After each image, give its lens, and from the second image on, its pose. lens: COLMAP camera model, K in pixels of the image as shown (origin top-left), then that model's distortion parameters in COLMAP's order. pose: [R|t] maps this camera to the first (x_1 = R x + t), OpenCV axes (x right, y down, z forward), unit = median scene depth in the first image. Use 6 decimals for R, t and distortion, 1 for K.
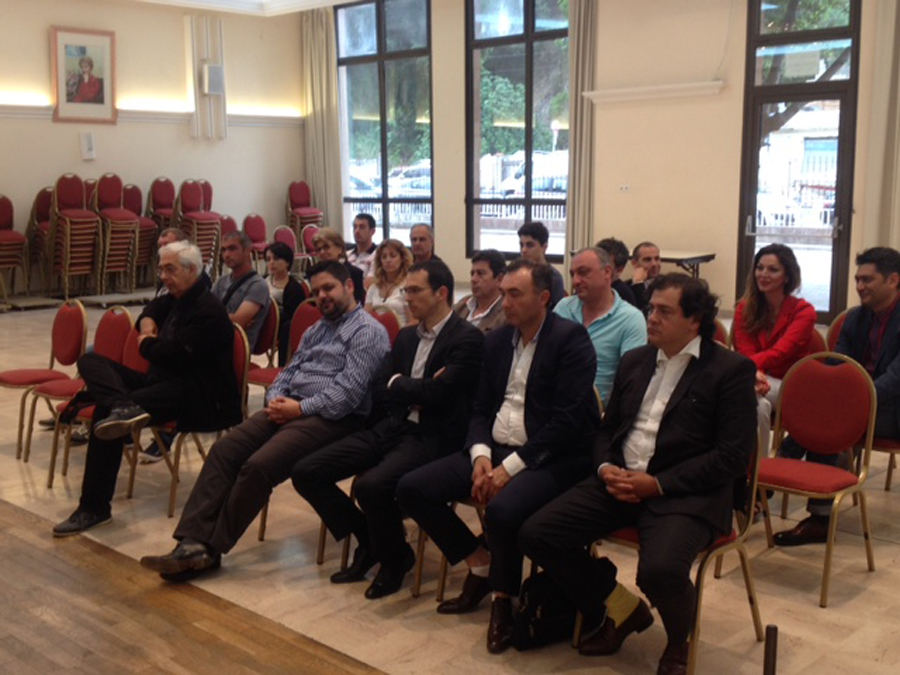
lens RADIAL K [[1133.5, 0, 450.0], [0, 1133.5, 337.5], [0, 0, 1]] dist [-0.000059, -0.067392]
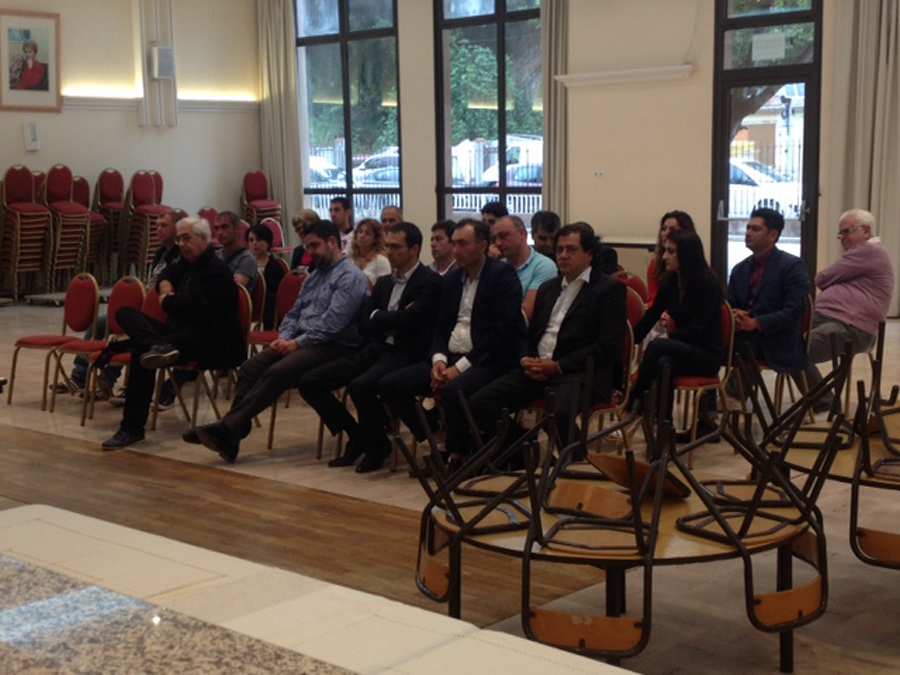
lens RADIAL K [[1391.4, 0, 450.0], [0, 1391.4, 337.5], [0, 0, 1]] dist [-0.032460, 0.092560]
pose [[0.999746, -0.012253, 0.018891, 0.001929], [0.012608, 0.999745, -0.018753, 0.025195], [-0.018656, 0.018987, 0.999646, -0.162302]]
